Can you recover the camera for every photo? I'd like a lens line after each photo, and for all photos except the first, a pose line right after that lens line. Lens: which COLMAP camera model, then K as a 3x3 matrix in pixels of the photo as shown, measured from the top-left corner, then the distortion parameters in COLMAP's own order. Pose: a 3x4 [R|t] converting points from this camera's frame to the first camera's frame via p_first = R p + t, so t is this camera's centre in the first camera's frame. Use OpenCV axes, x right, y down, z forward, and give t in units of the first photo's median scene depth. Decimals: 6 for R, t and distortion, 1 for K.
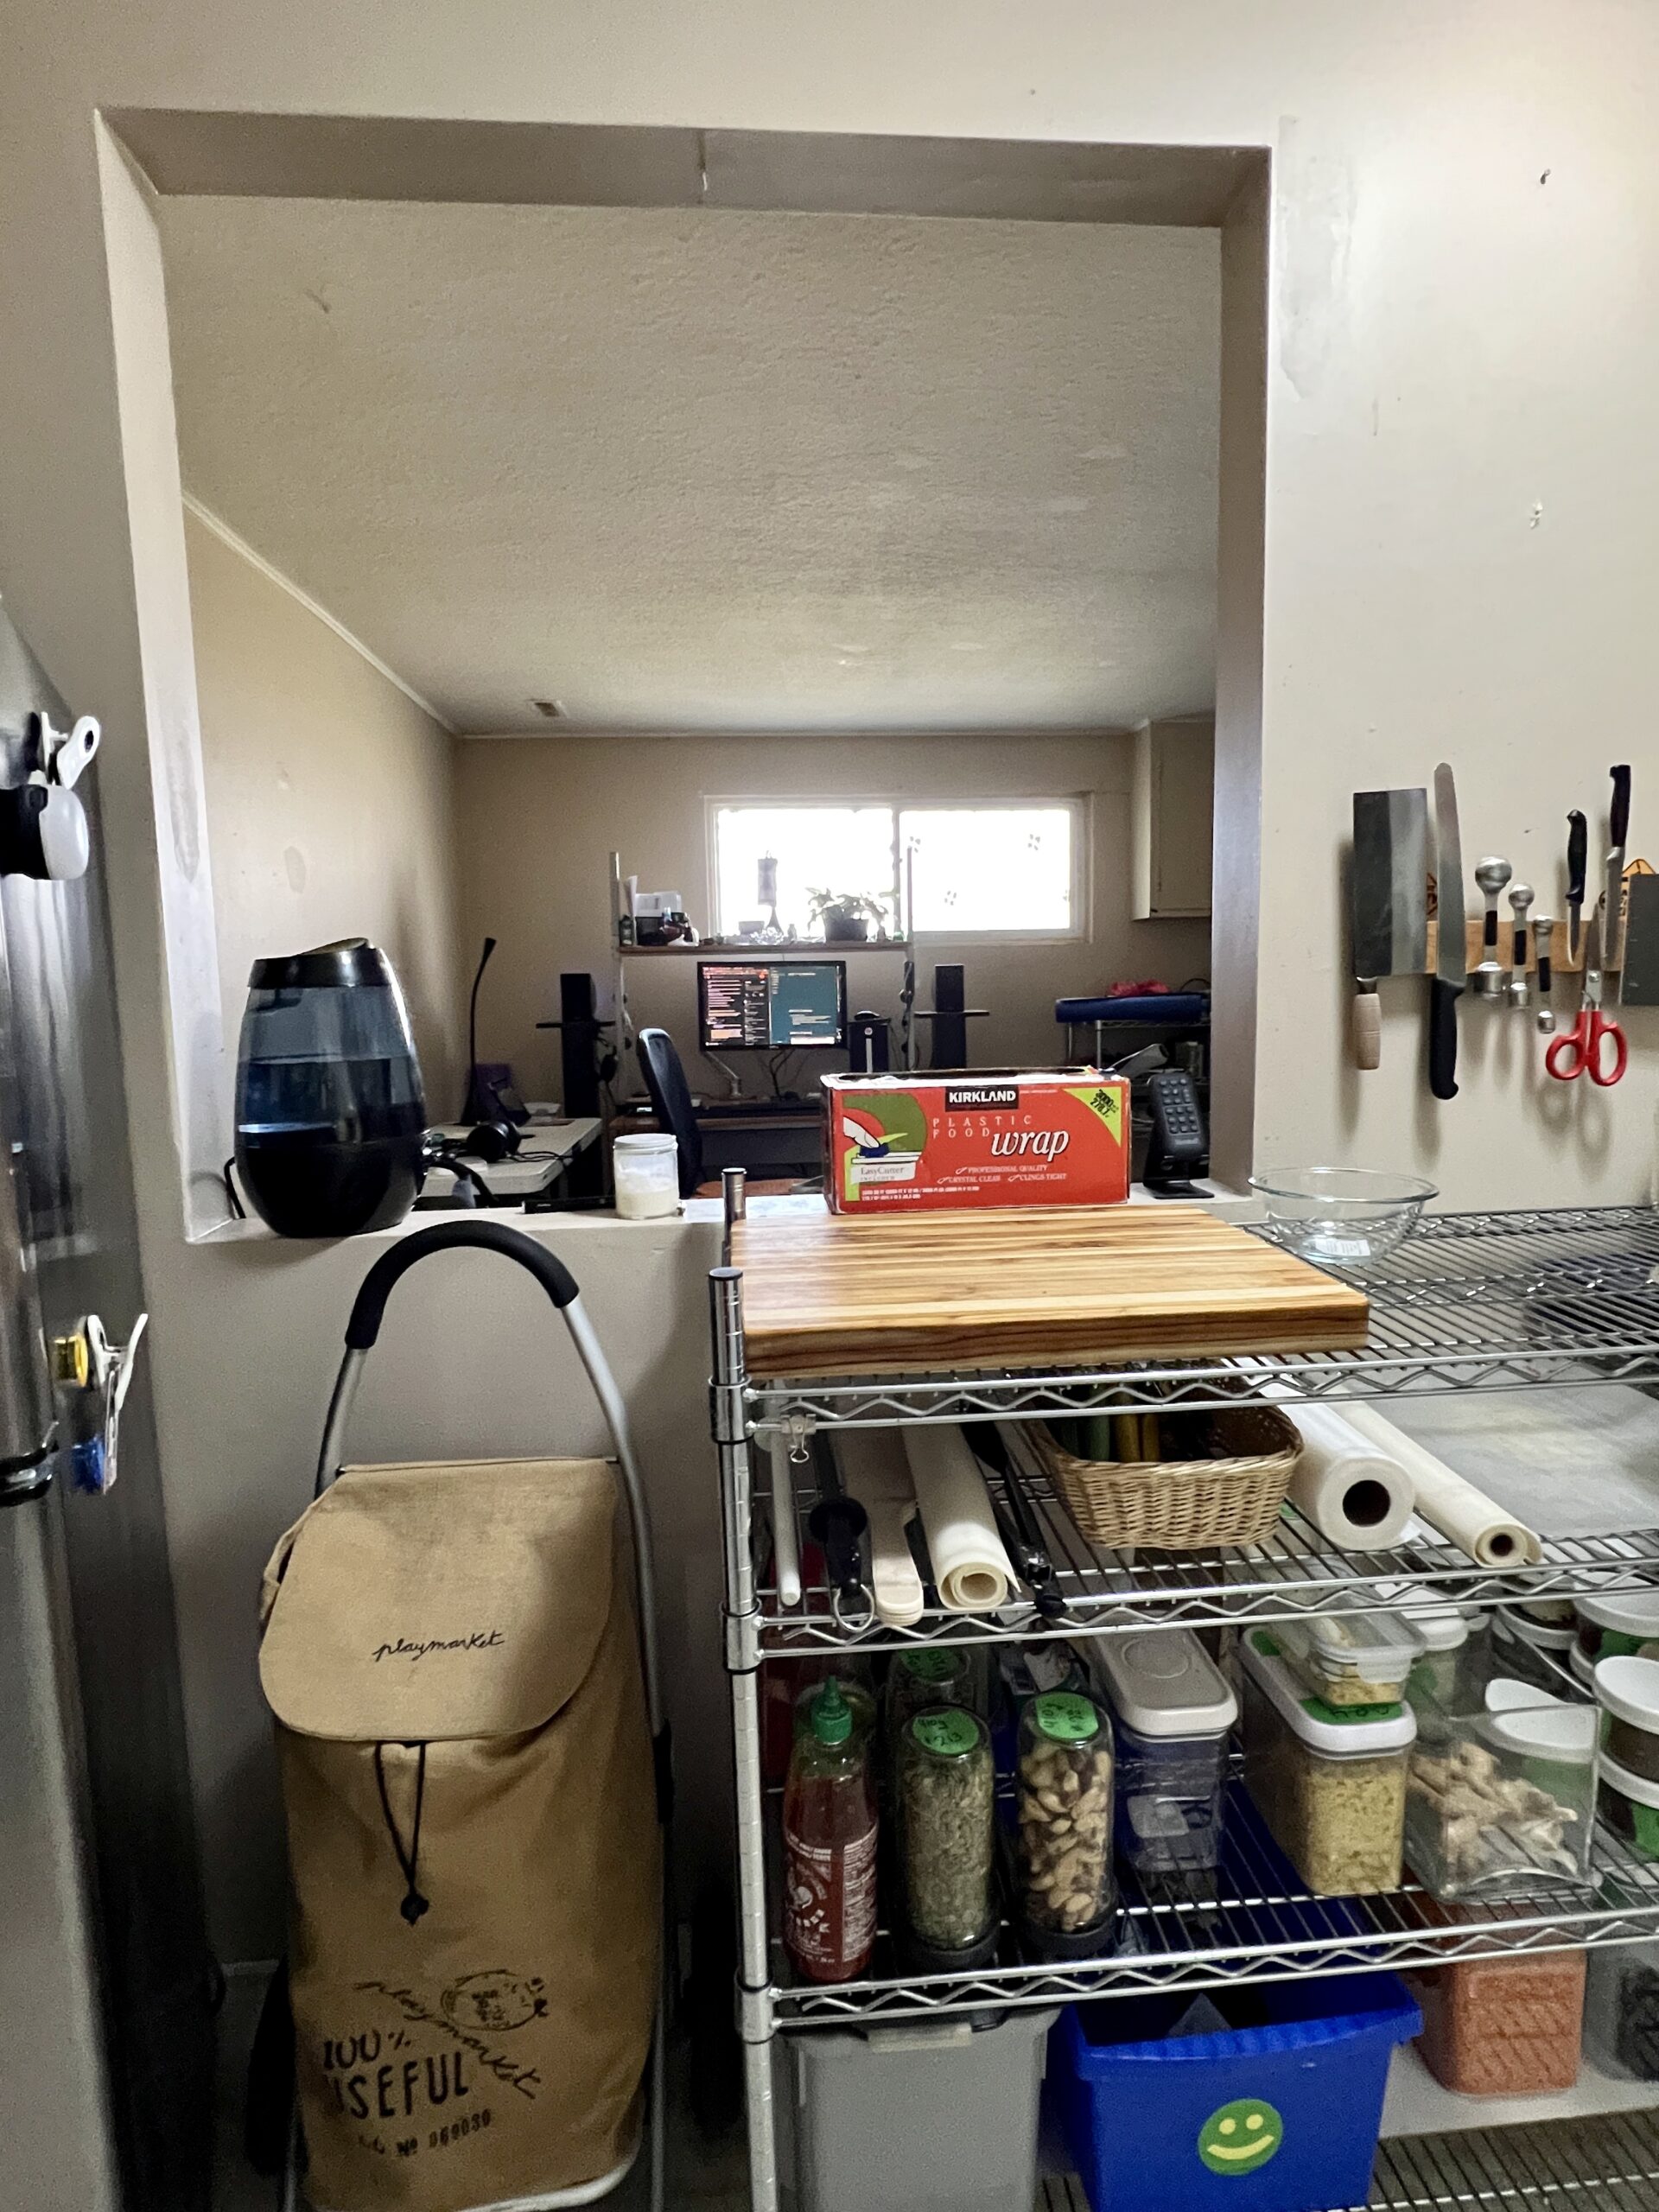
lens RADIAL K [[1108.1, 0, 834.4], [0, 1108.1, 1099.6], [0, 0, 1]] dist [-0.006047, 0.001744]
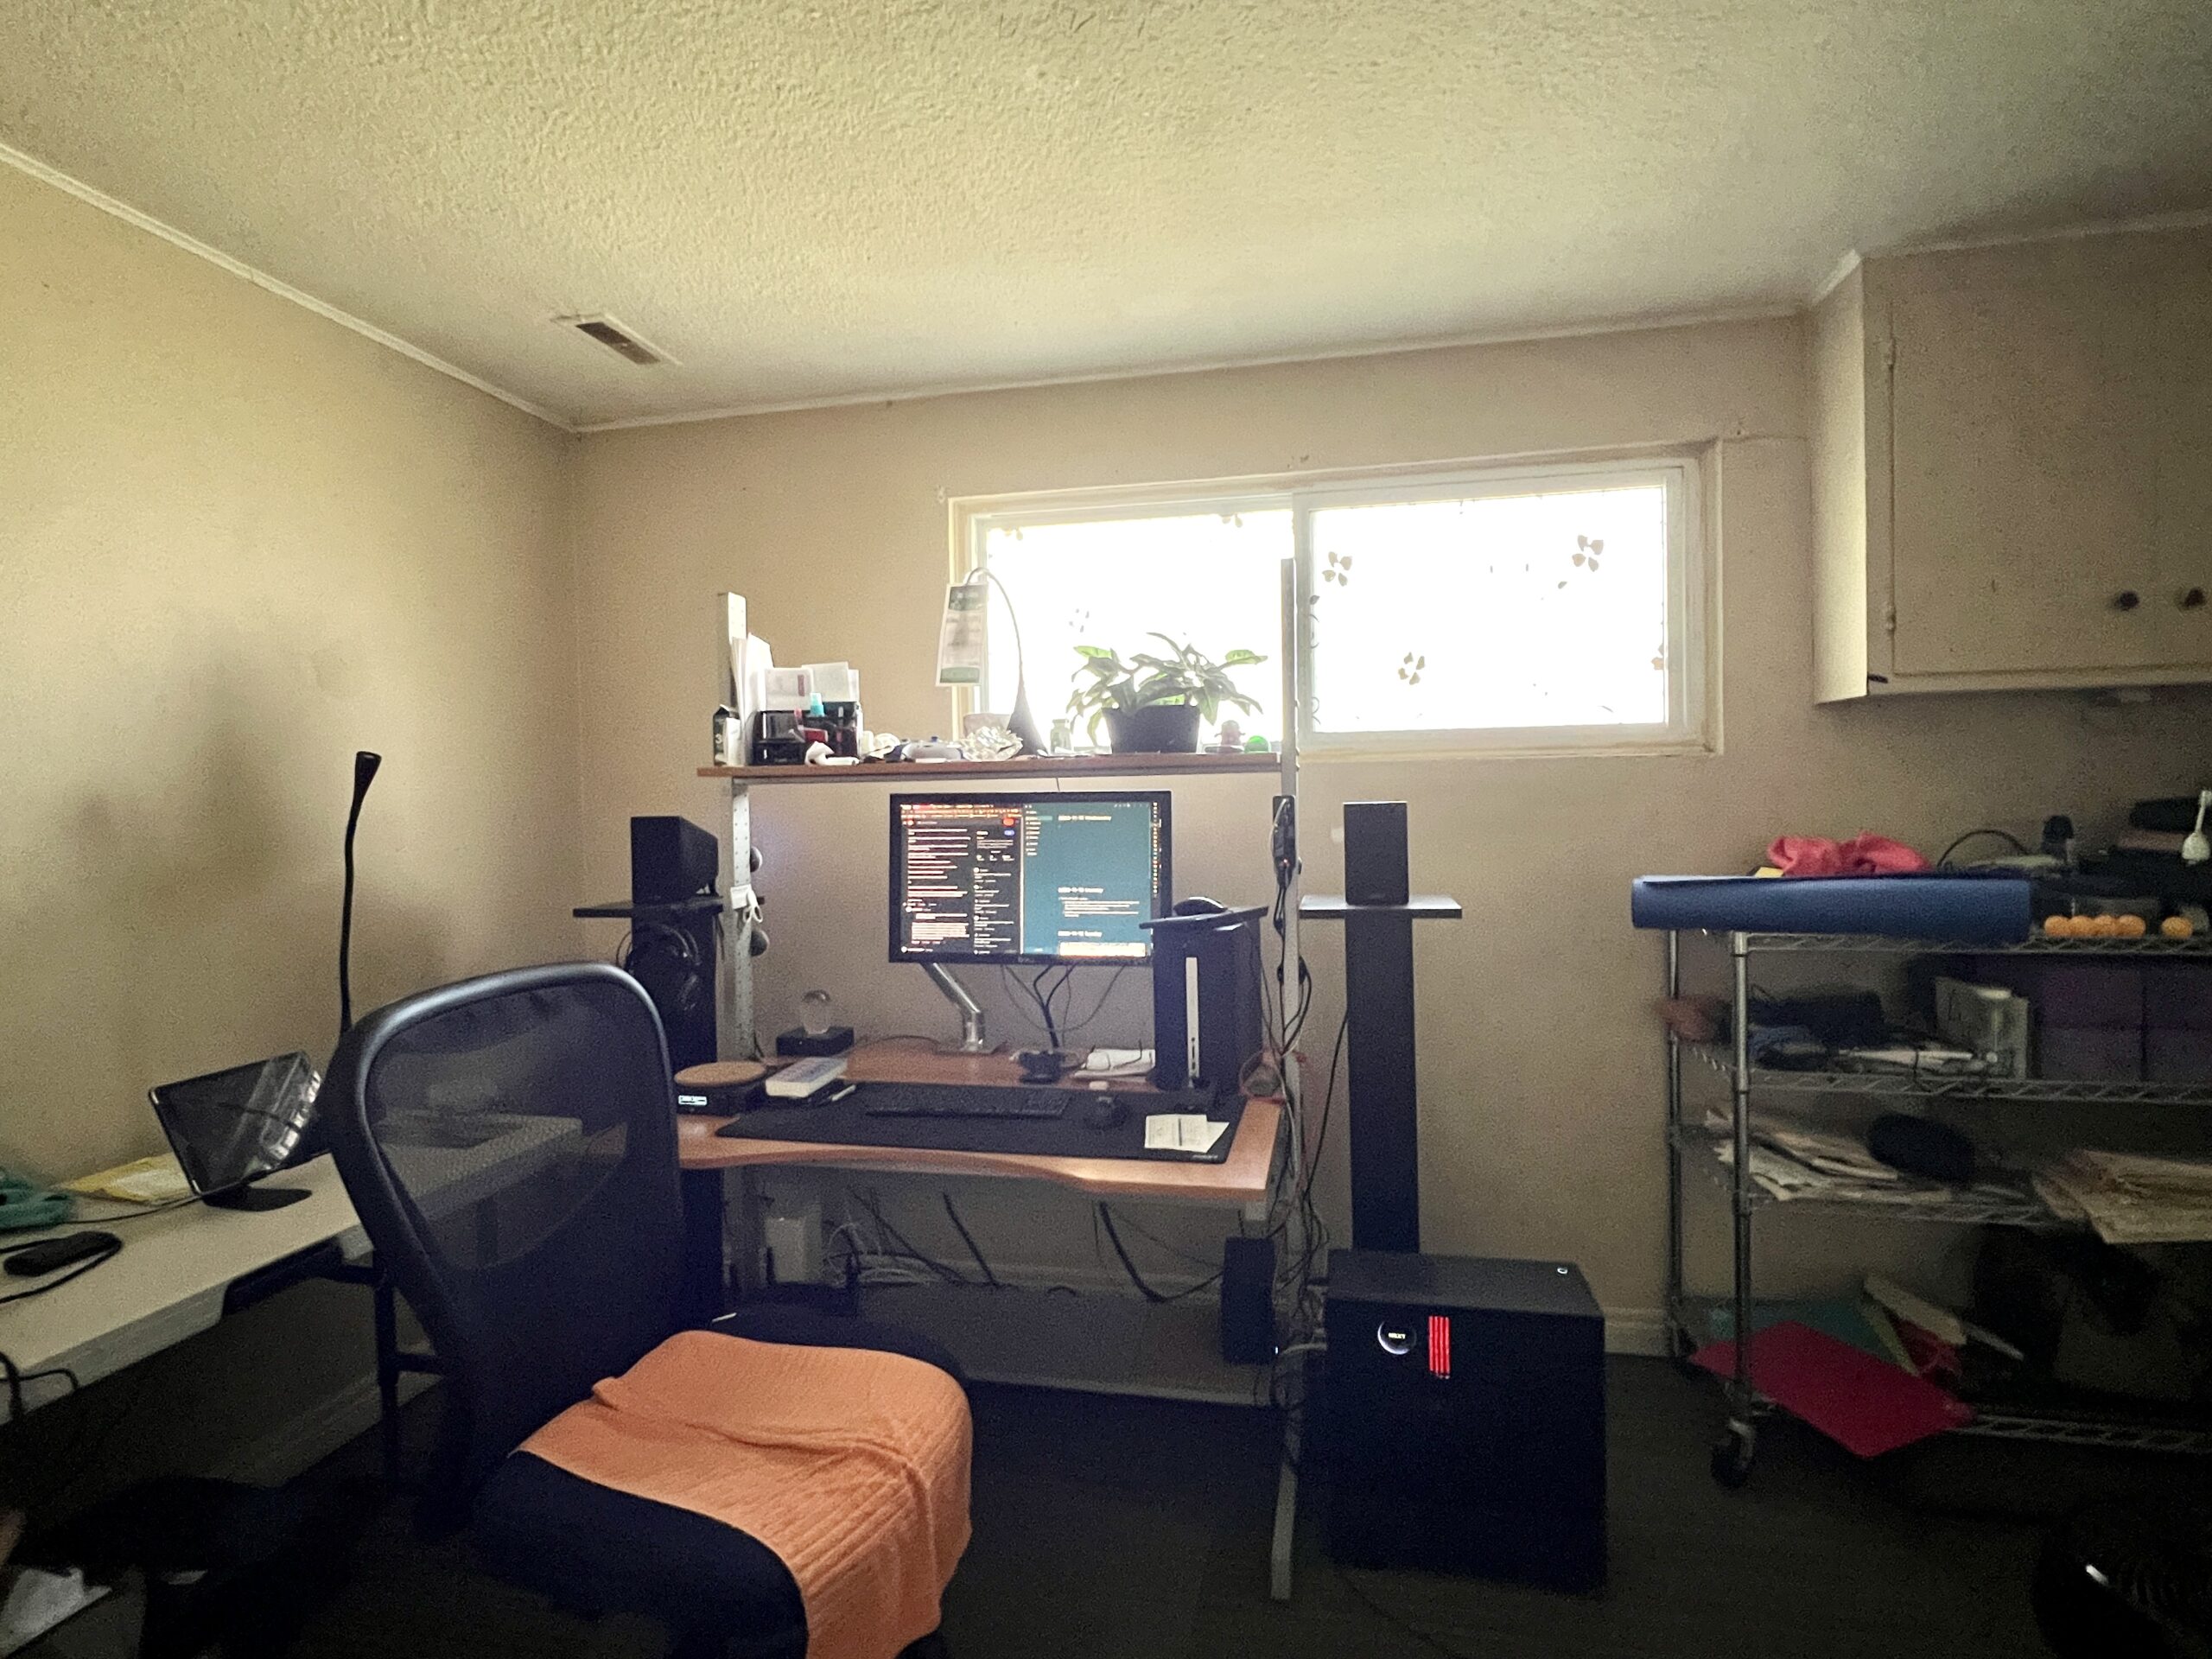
lens RADIAL K [[1108.1, 0, 1103.3], [0, 1108.1, 829.7], [0, 0, 1]] dist [-0.006047, 0.001744]
pose [[0.959984, 0.010337, -0.279864, 0.121769], [-0.032969, 0.996541, -0.076280, -0.069904], [0.278107, 0.082454, 0.957005, 0.518304]]
